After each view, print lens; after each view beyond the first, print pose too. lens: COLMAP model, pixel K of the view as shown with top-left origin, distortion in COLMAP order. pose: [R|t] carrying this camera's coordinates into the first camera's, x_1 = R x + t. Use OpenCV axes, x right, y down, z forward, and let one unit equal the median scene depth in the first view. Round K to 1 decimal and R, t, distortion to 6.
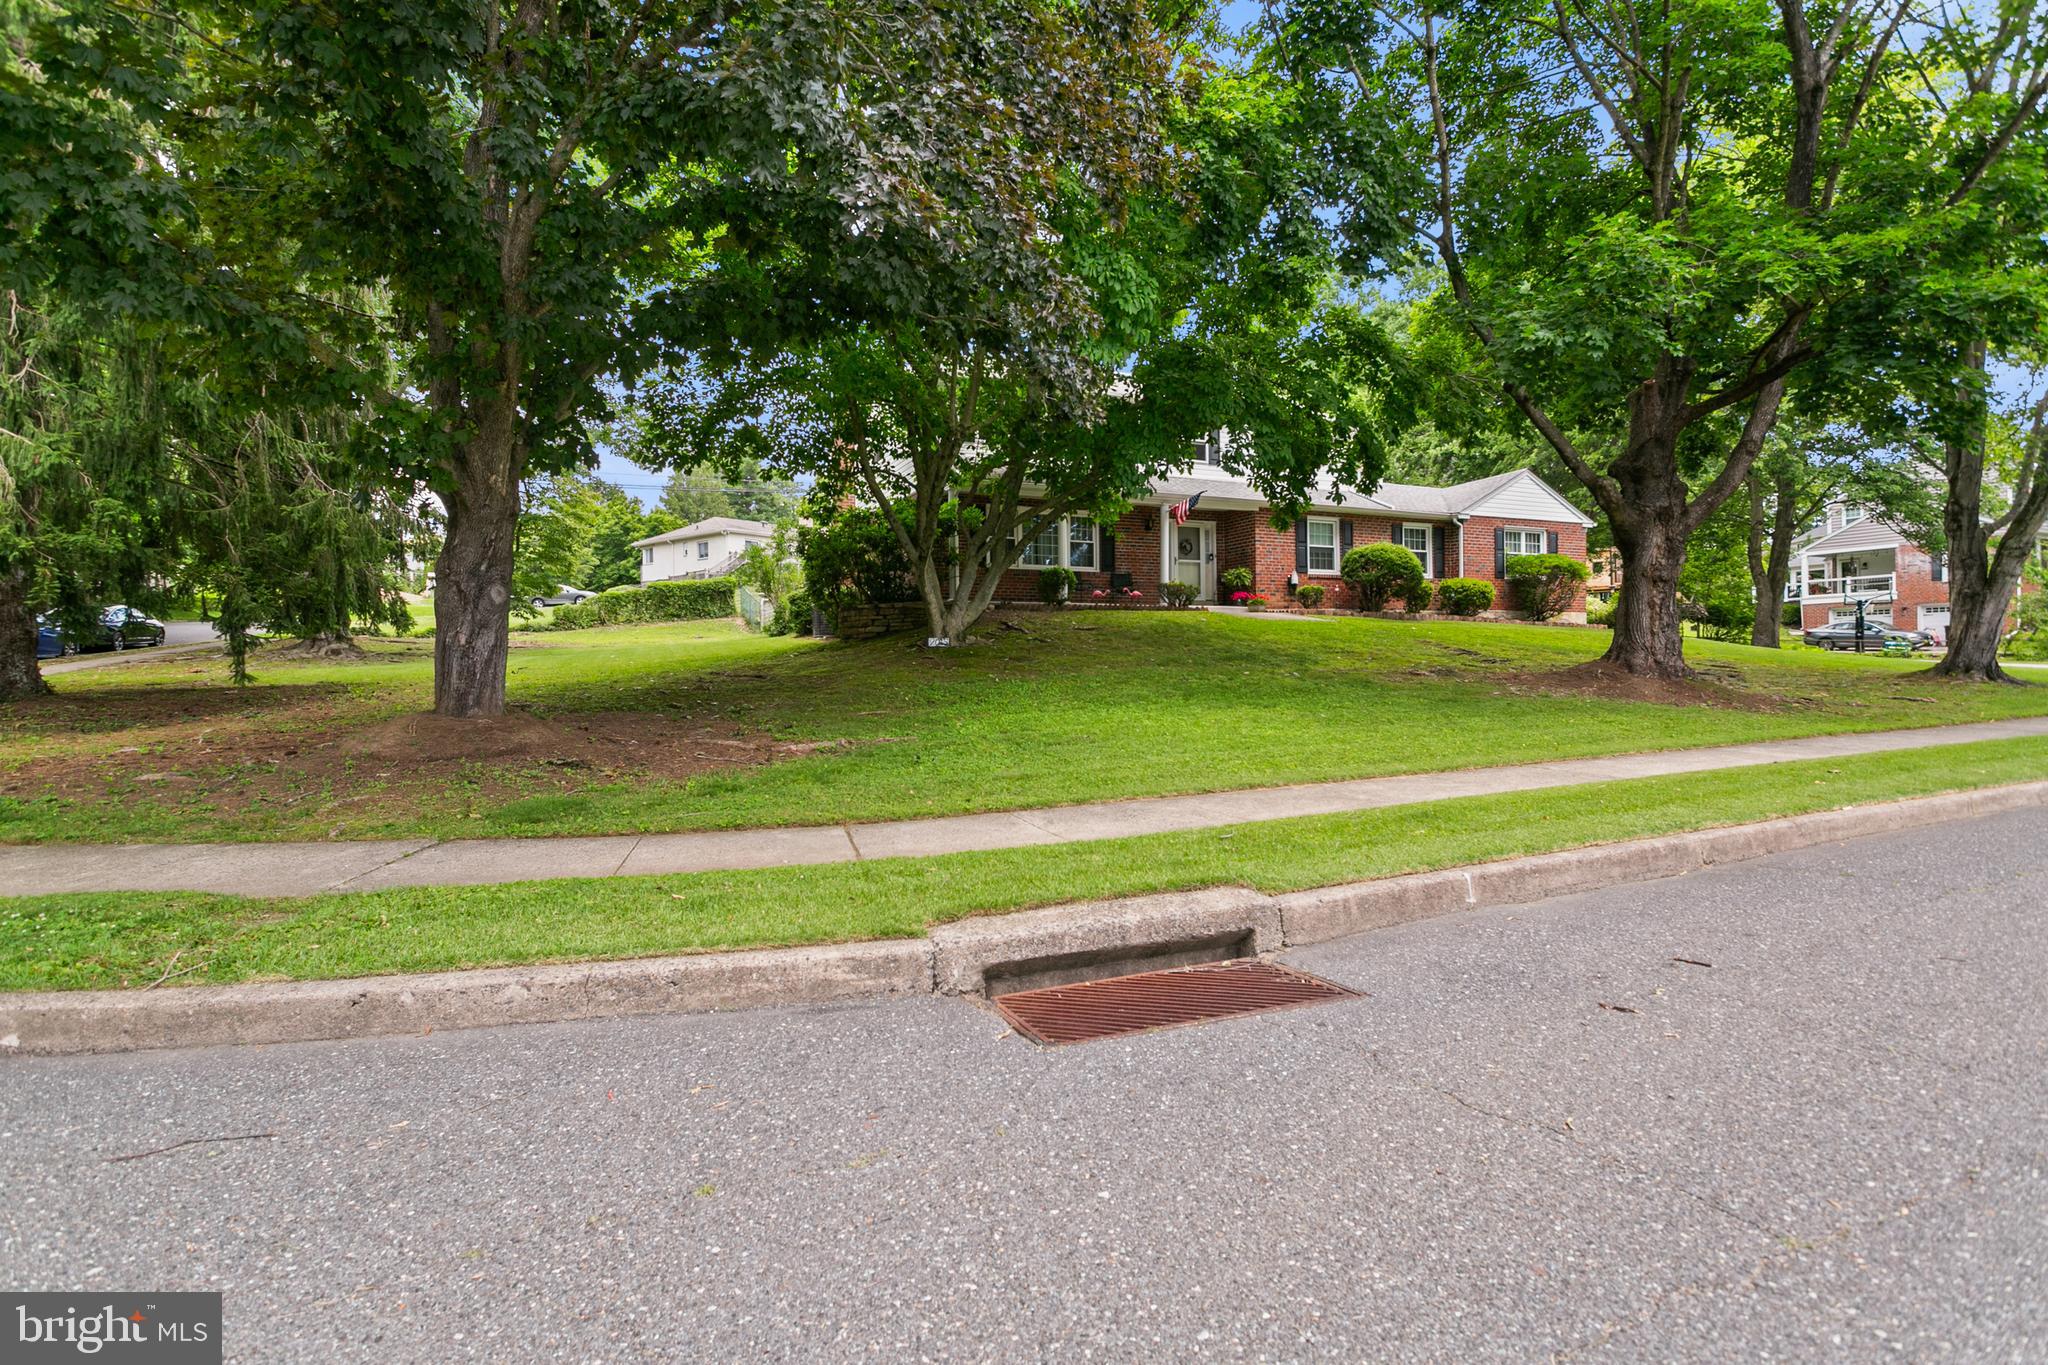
lens RADIAL K [[965.0, 0, 1026.5], [0, 965.0, 679.8], [0, 0, 1]] dist [0.004863, 0.001540]
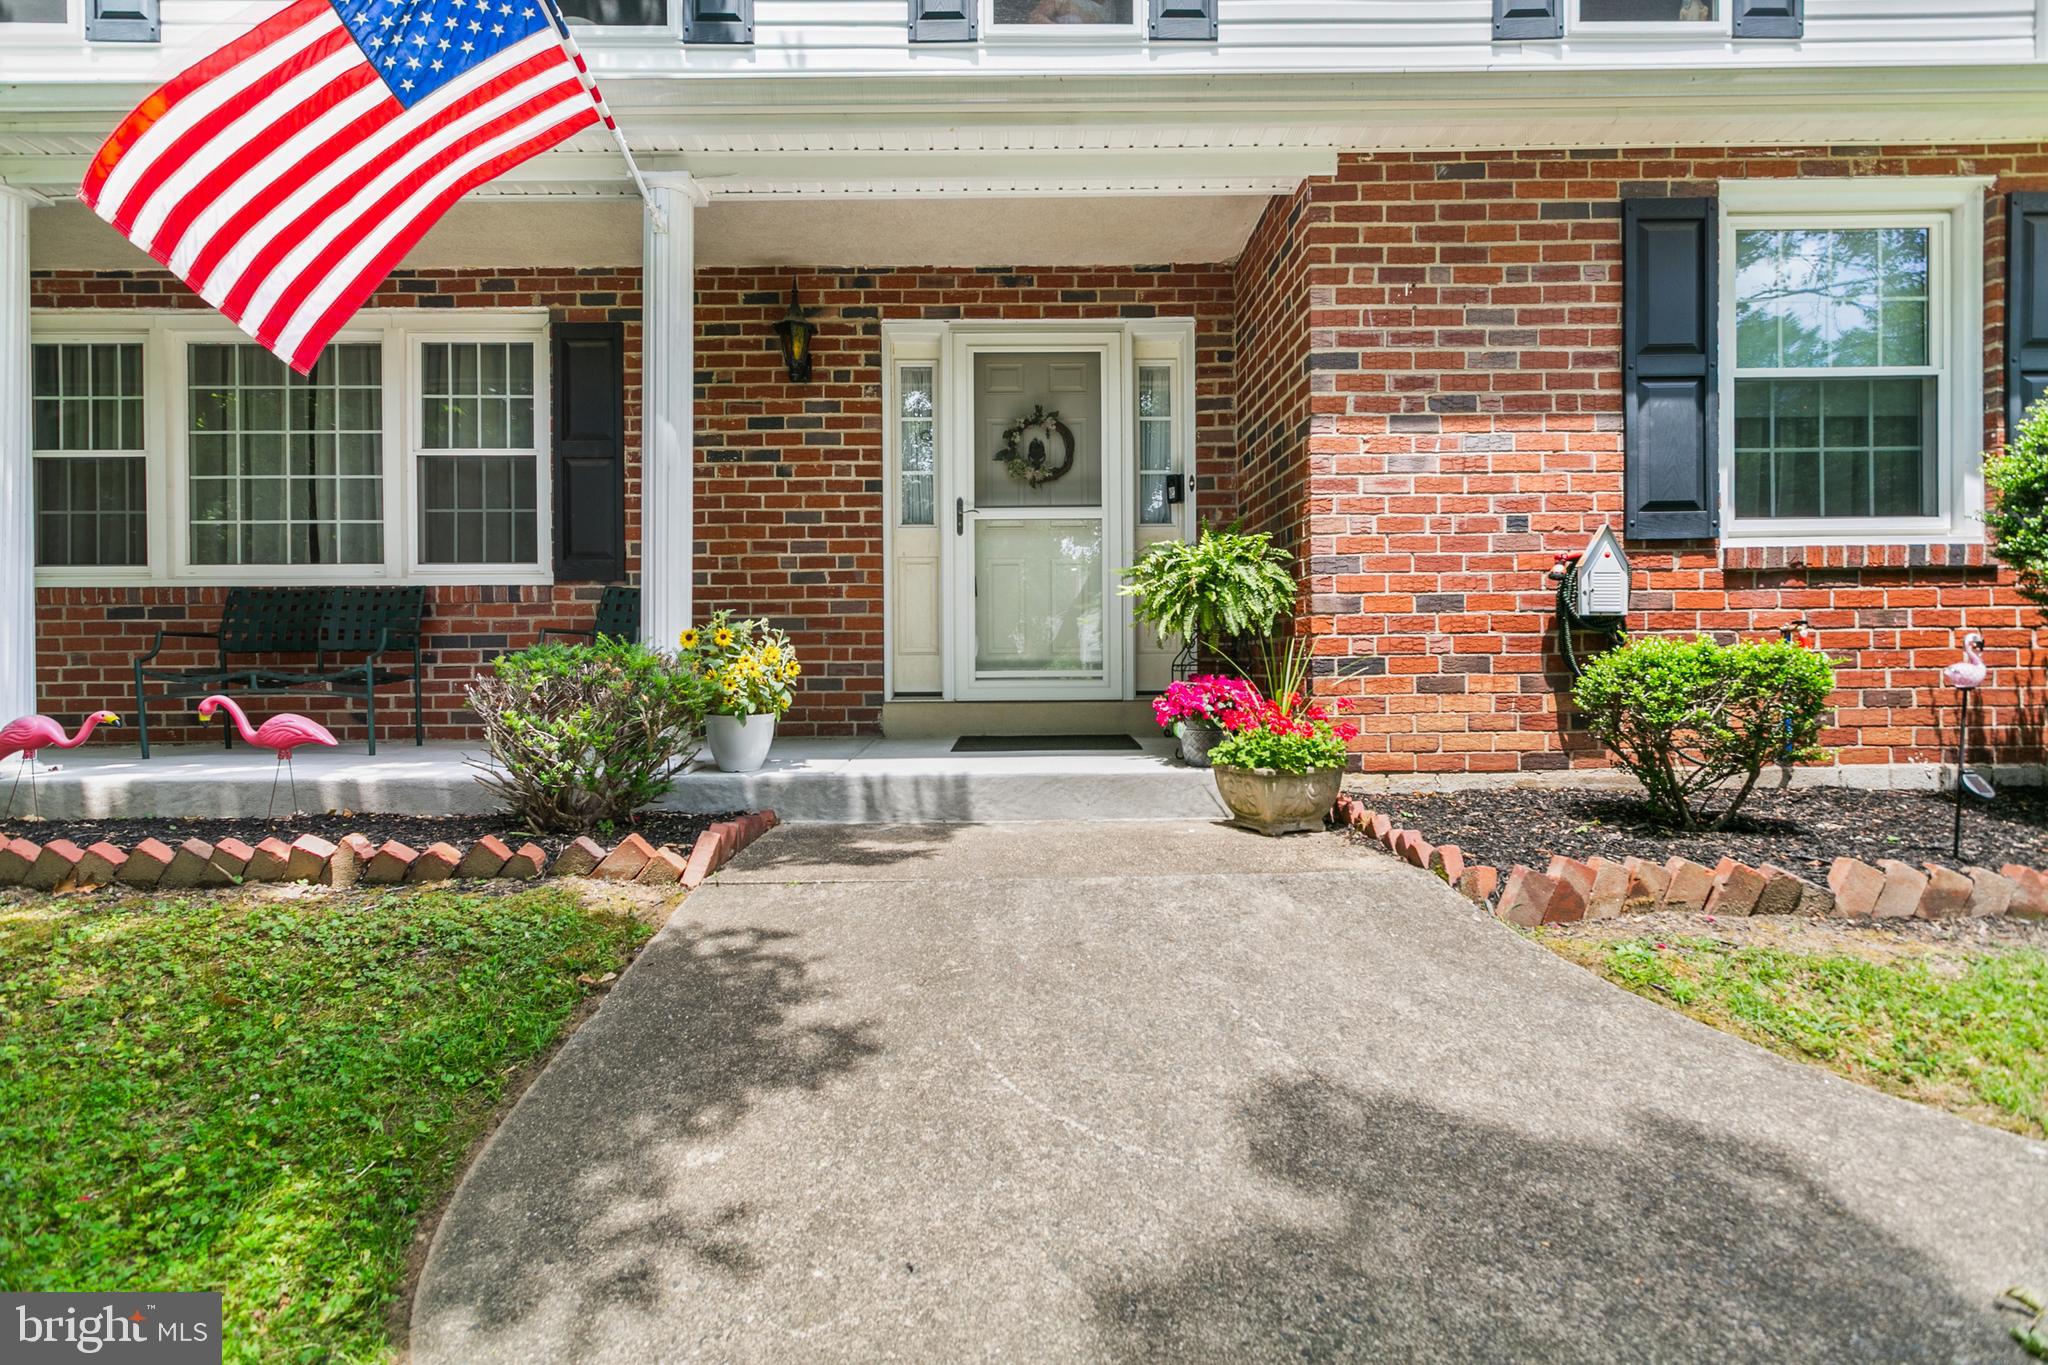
lens RADIAL K [[965.0, 0, 1023.0], [0, 965.0, 682.0], [0, 0, 1]] dist [0.004863, 0.001540]
pose [[0.906171, 0.010902, -0.422771, 0.261470], [-0.009183, 0.999939, 0.006101, -0.089835], [0.422812, -0.001646, 0.906216, 0.826676]]
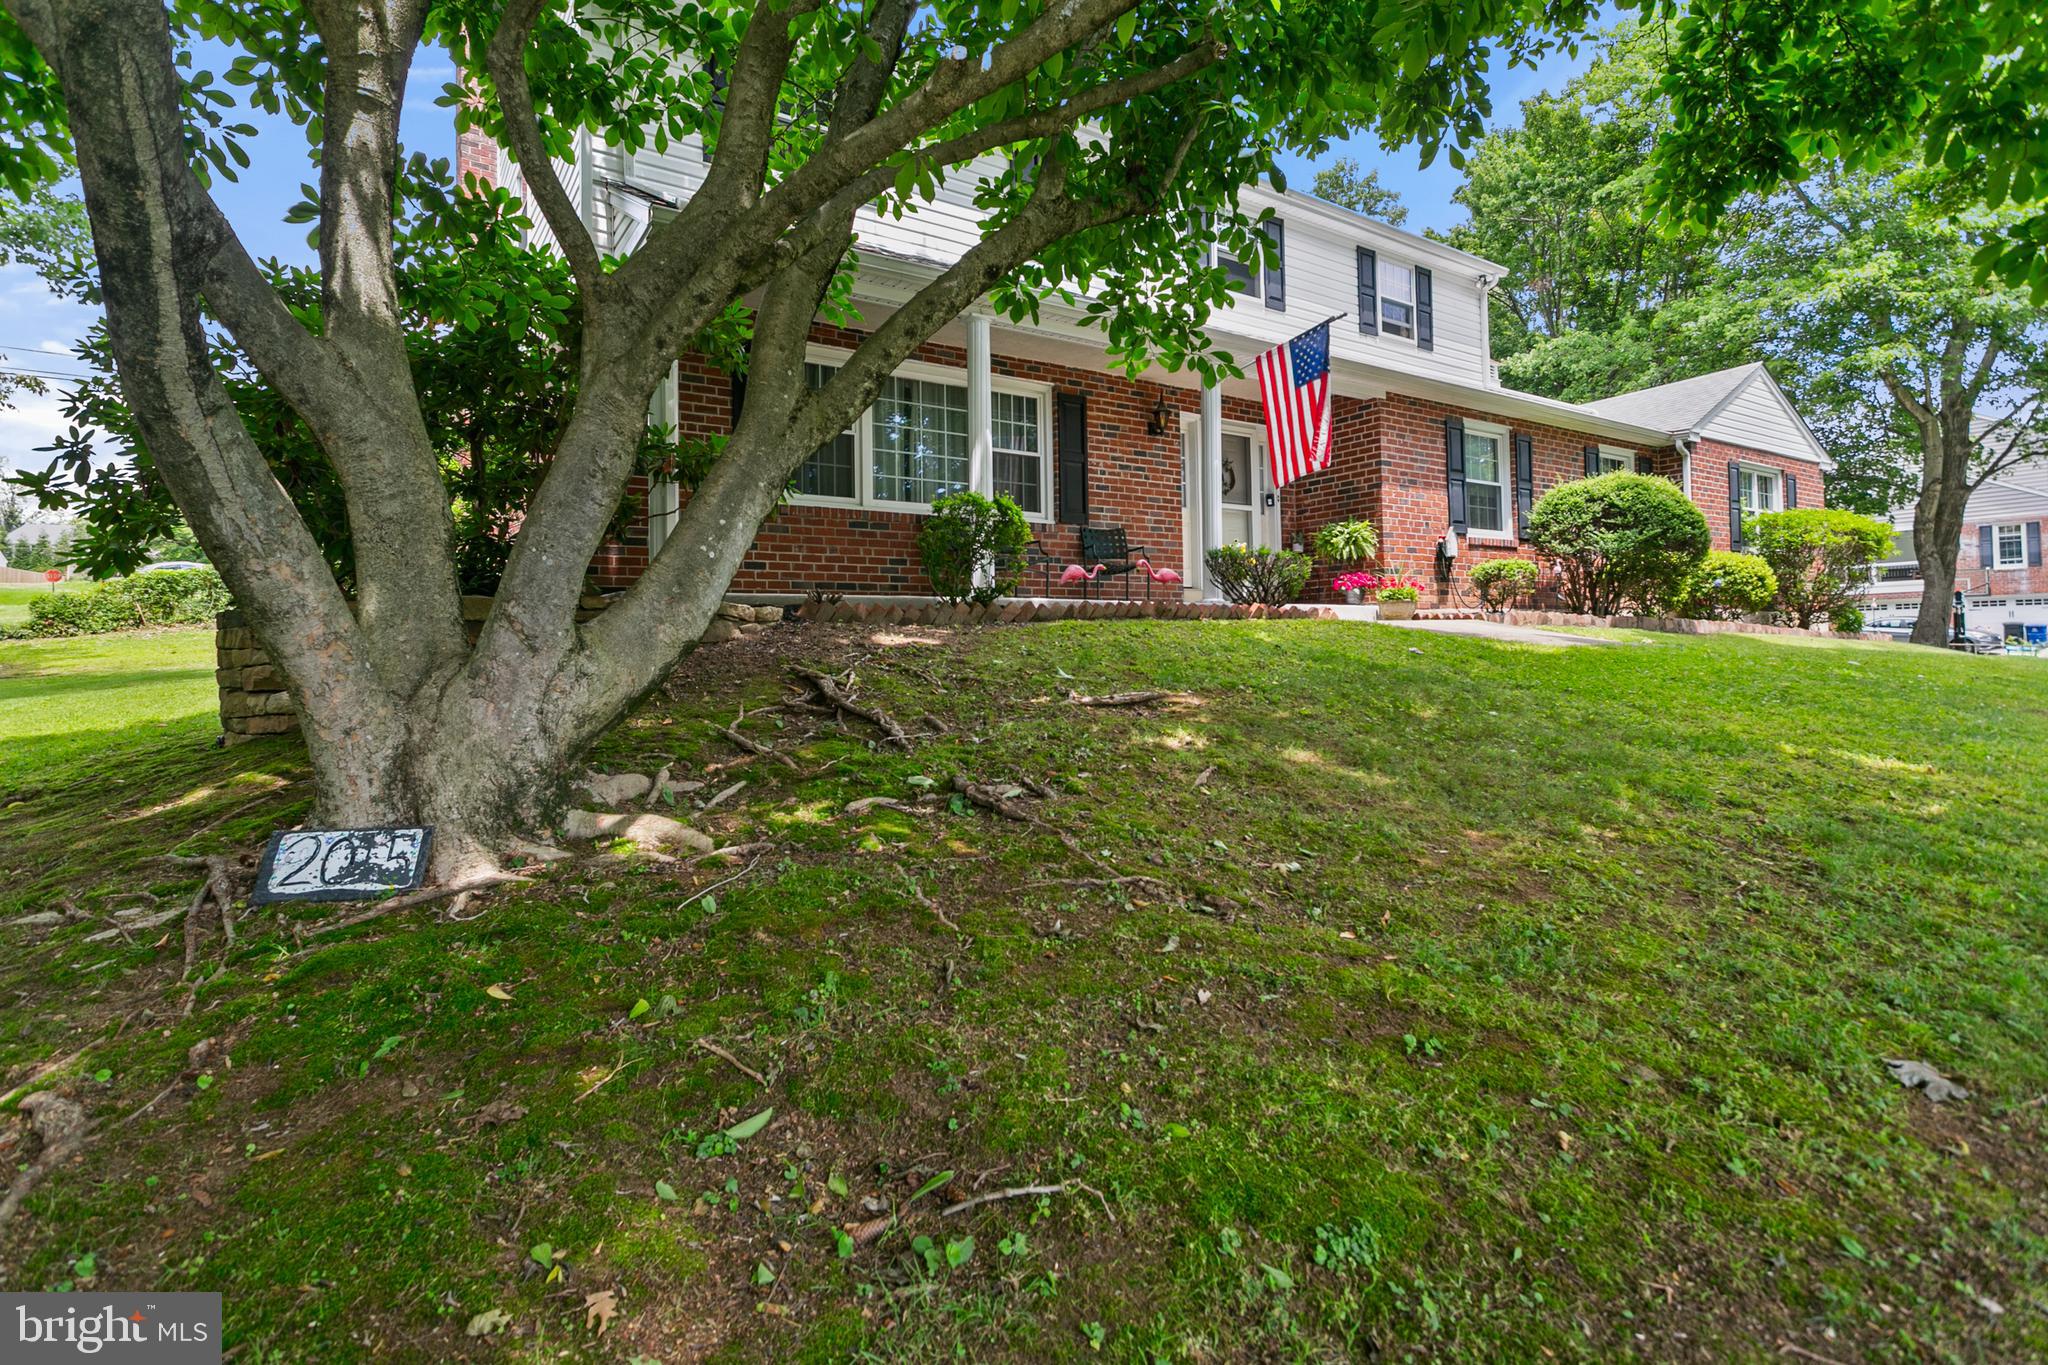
lens RADIAL K [[965.0, 0, 1009.3], [0, 965.0, 631.7], [0, 0, 1]] dist [0.004863, 0.001540]
pose [[0.990435, -0.001897, 0.137967, -0.003802], [0.006657, 0.999398, -0.034047, -0.048326], [-0.137819, 0.034640, 0.989851, 0.566324]]
